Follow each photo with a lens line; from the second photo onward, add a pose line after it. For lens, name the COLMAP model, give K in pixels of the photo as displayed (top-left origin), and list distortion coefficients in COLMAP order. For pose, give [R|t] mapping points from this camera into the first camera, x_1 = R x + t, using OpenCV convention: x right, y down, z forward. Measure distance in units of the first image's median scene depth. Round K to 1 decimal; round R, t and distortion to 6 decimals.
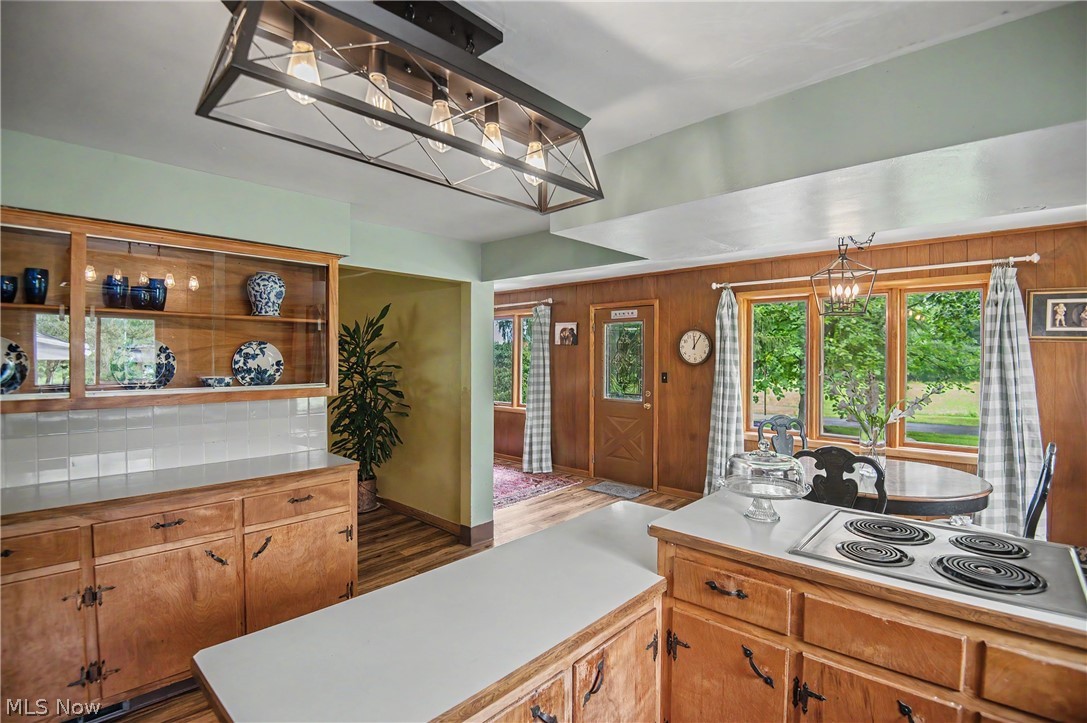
lens RADIAL K [[527.4, 0, 543.1], [0, 527.4, 345.7], [0, 0, 1]] dist [0.001388, -0.023521]
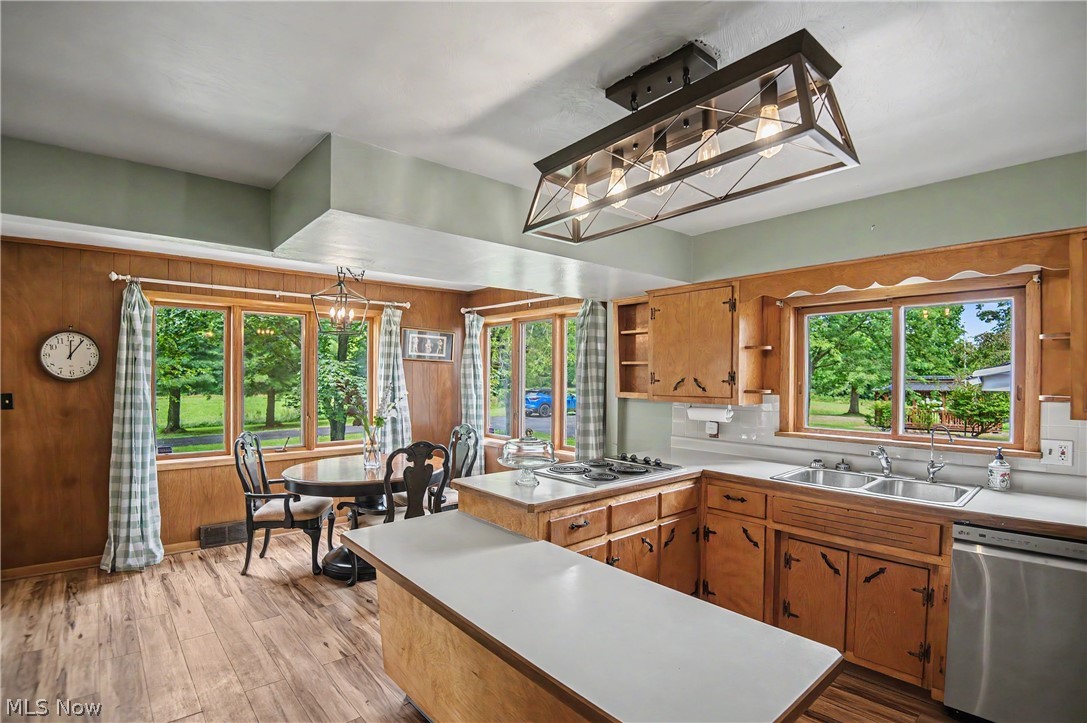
lens RADIAL K [[546.1, 0, 542.6], [0, 546.1, 374.1], [0, 0, 1]] dist [0.004247, -0.026468]
pose [[0.085969, -0.000693, 0.996298, -0.409027], [-0.024690, 0.999691, 0.002826, 0.010006], [-0.995992, -0.024841, 0.085926, 0.328485]]
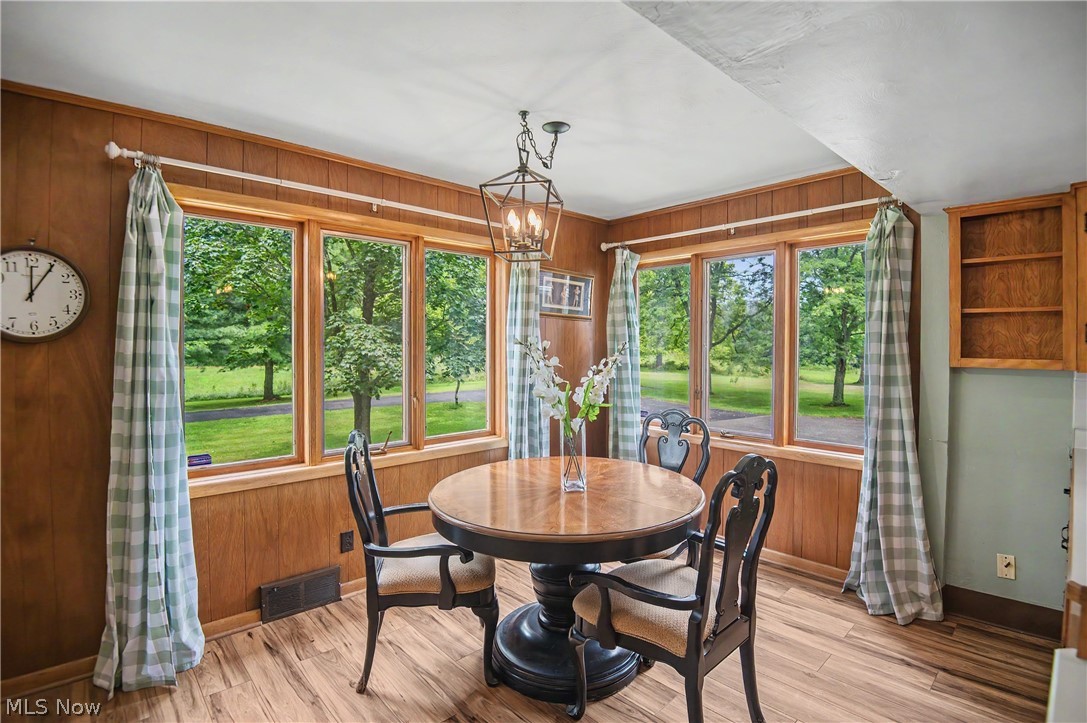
lens RADIAL K [[527.4, 0, 543.1], [0, 527.4, 345.7], [0, 0, 1]] dist [0.001388, -0.023521]
pose [[0.044837, -0.002844, 0.998990, -0.071972], [-0.020114, 0.999791, 0.003749, 0.032794], [-0.998792, -0.020262, 0.044771, 0.661332]]
